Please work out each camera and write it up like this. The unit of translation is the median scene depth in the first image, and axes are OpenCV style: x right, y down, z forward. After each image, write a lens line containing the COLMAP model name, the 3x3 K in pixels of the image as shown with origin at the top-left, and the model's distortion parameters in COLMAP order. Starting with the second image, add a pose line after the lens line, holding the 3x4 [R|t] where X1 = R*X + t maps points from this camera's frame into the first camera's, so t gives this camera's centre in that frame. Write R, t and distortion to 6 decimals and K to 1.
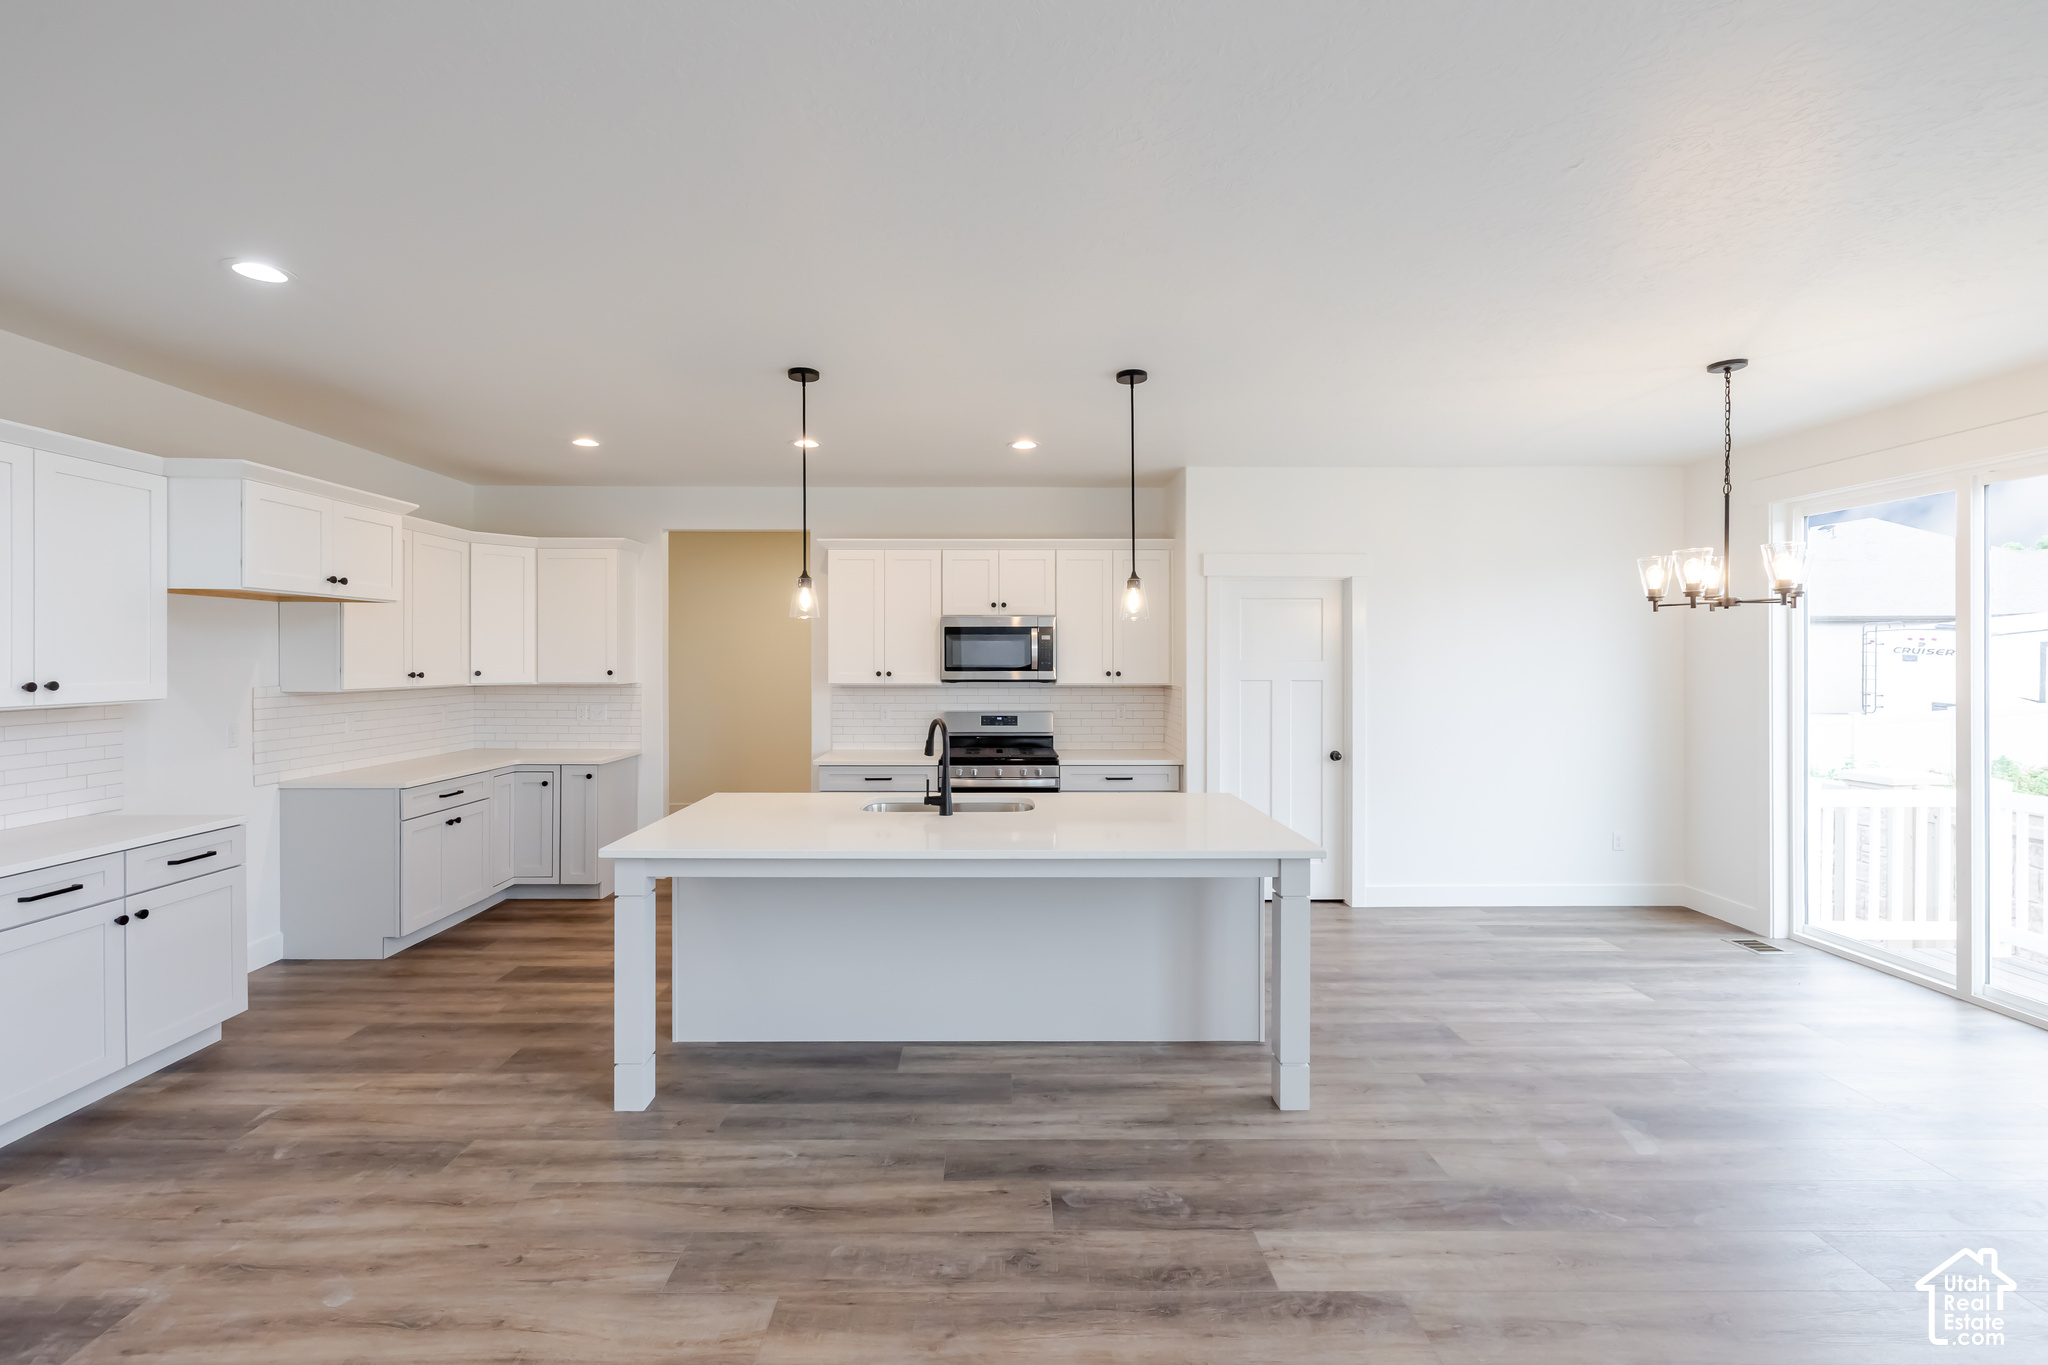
lens RADIAL K [[885.0, 0, 1009.8], [0, 885.0, 656.6], [0, 0, 1]] dist [-0.000510, 0.000713]
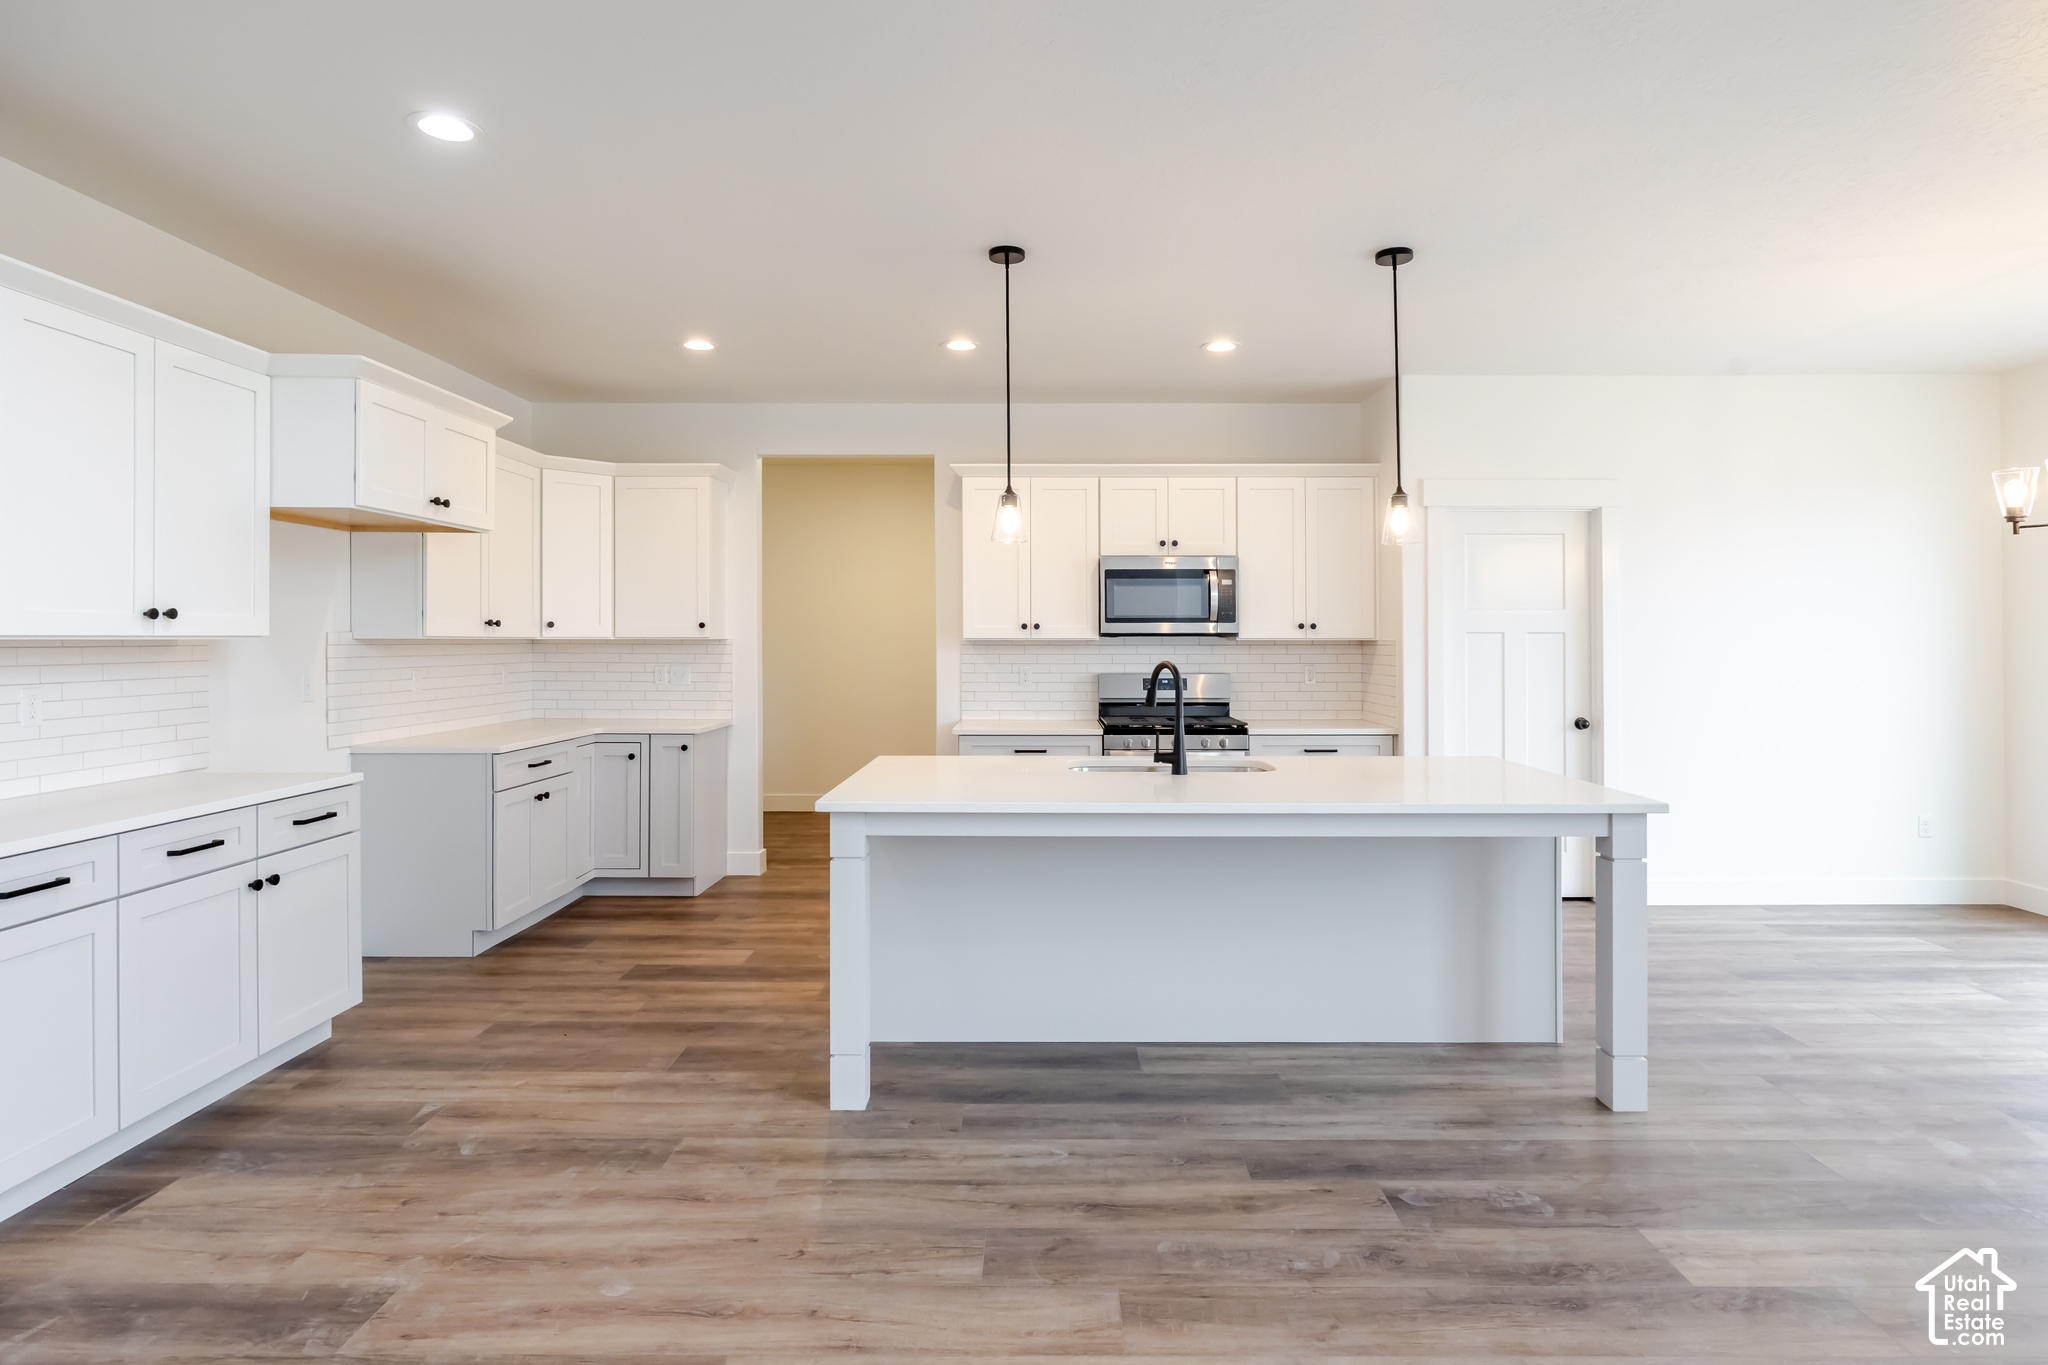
lens RADIAL K [[1097.7, 0, 1046.3], [0, 1097.7, 632.7], [0, 0, 1]] dist [-0.002089, -0.000953]
pose [[0.999970, -0.000857, -0.007675, -0.201630], [0.000812, 0.999982, -0.005908, 0.052818], [0.007680, 0.005901, 0.999953, -0.050196]]
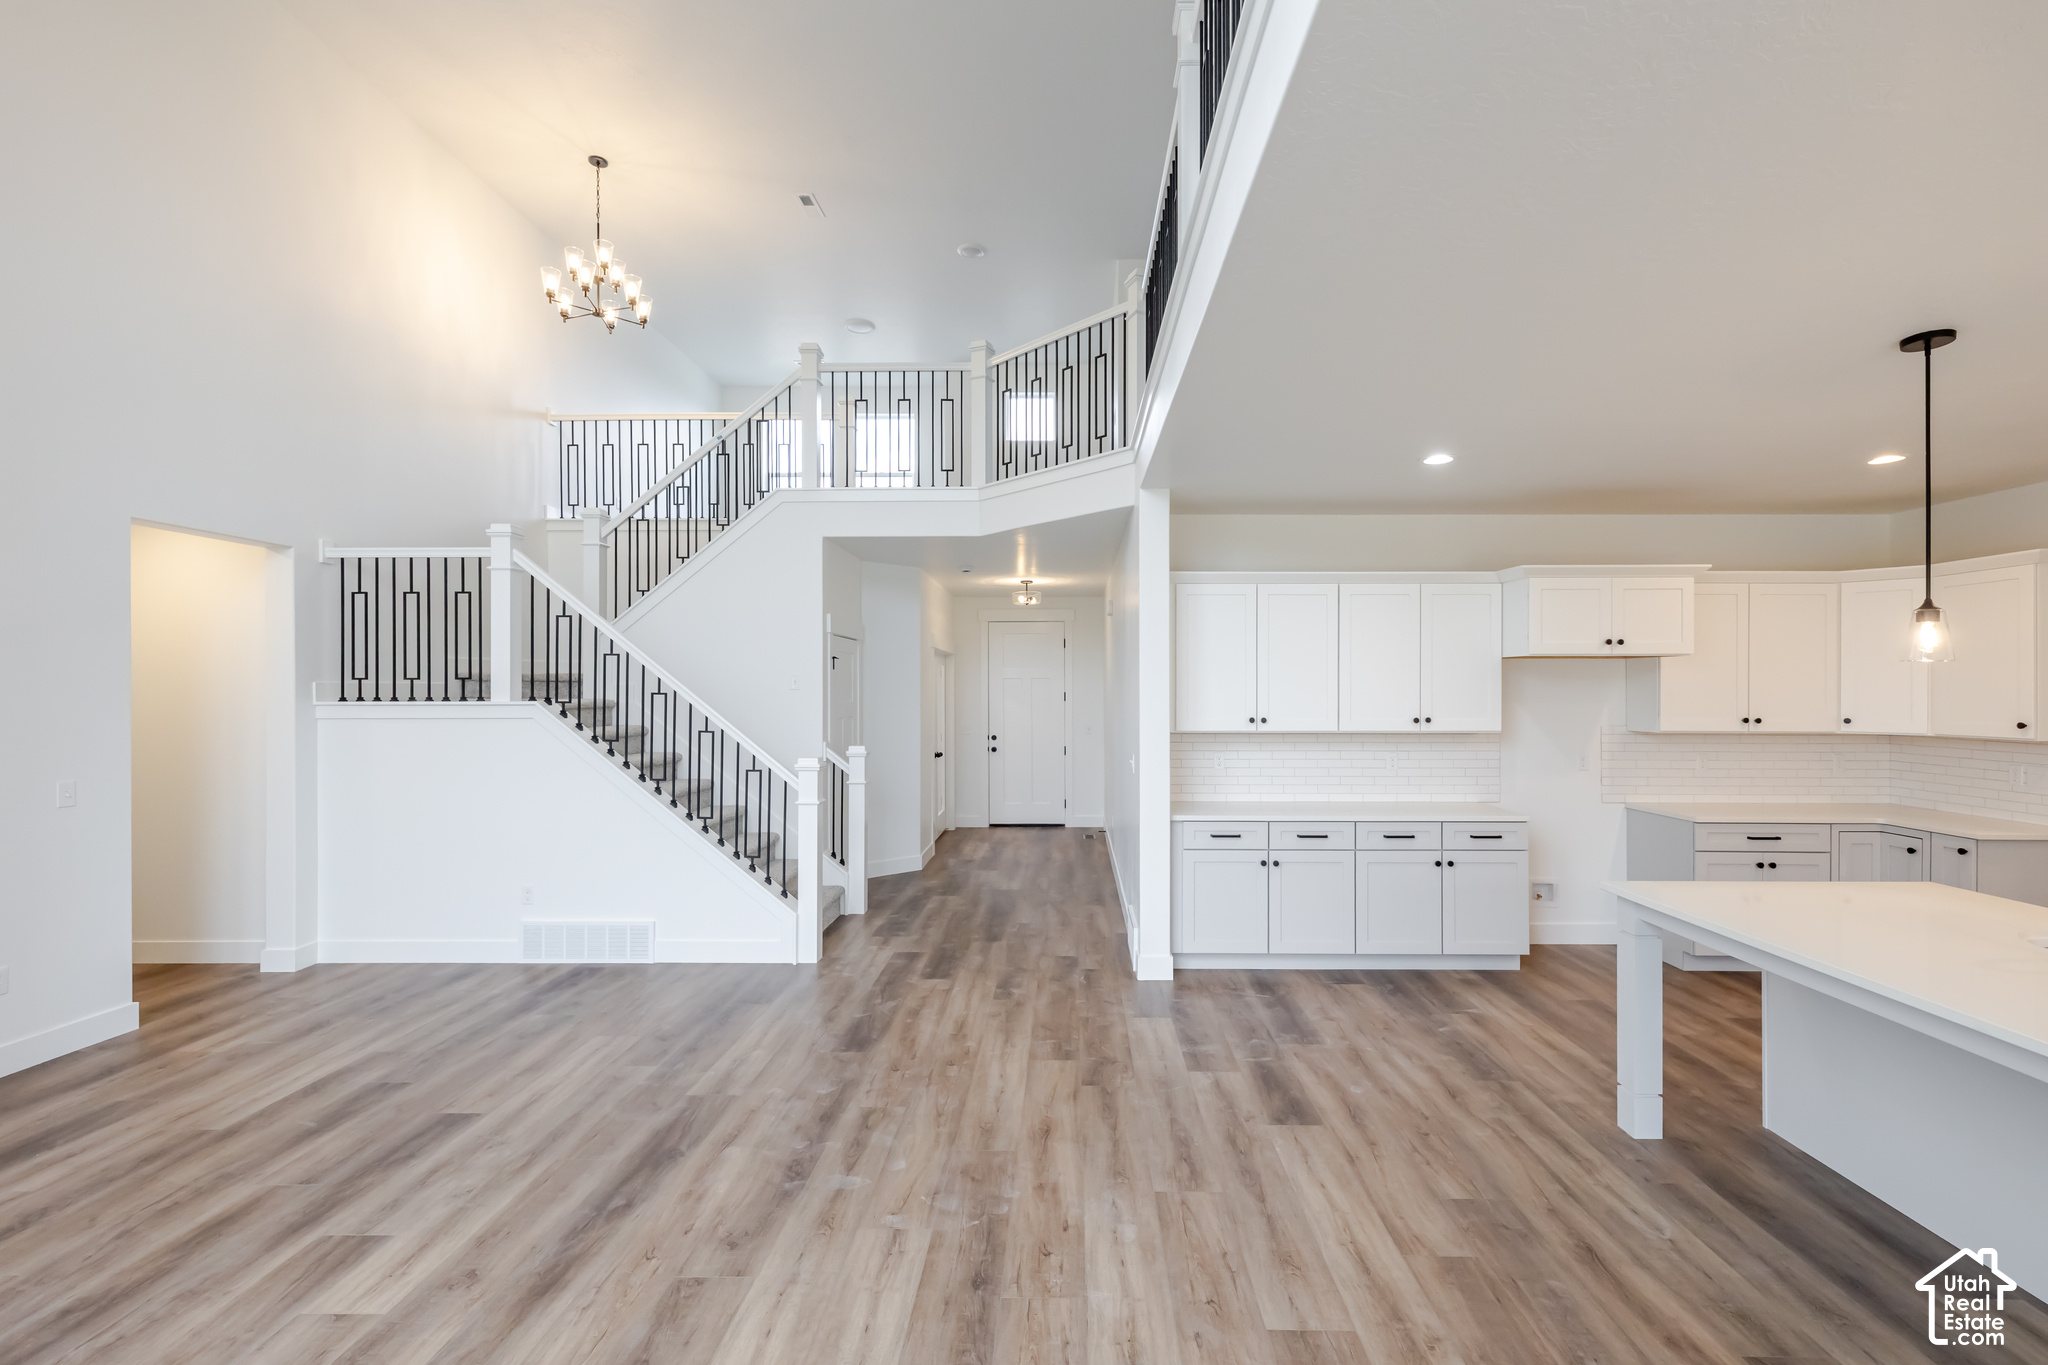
lens RADIAL K [[885.0, 0, 1058.3], [0, 885.0, 698.2], [0, 0, 1]] dist [-0.000510, 0.000713]
pose [[-0.022860, 0.007565, -0.999710, 0.575679], [-0.000785, 0.999971, 0.007585, -0.018753], [0.999738, 0.000959, -0.022853, 0.291983]]
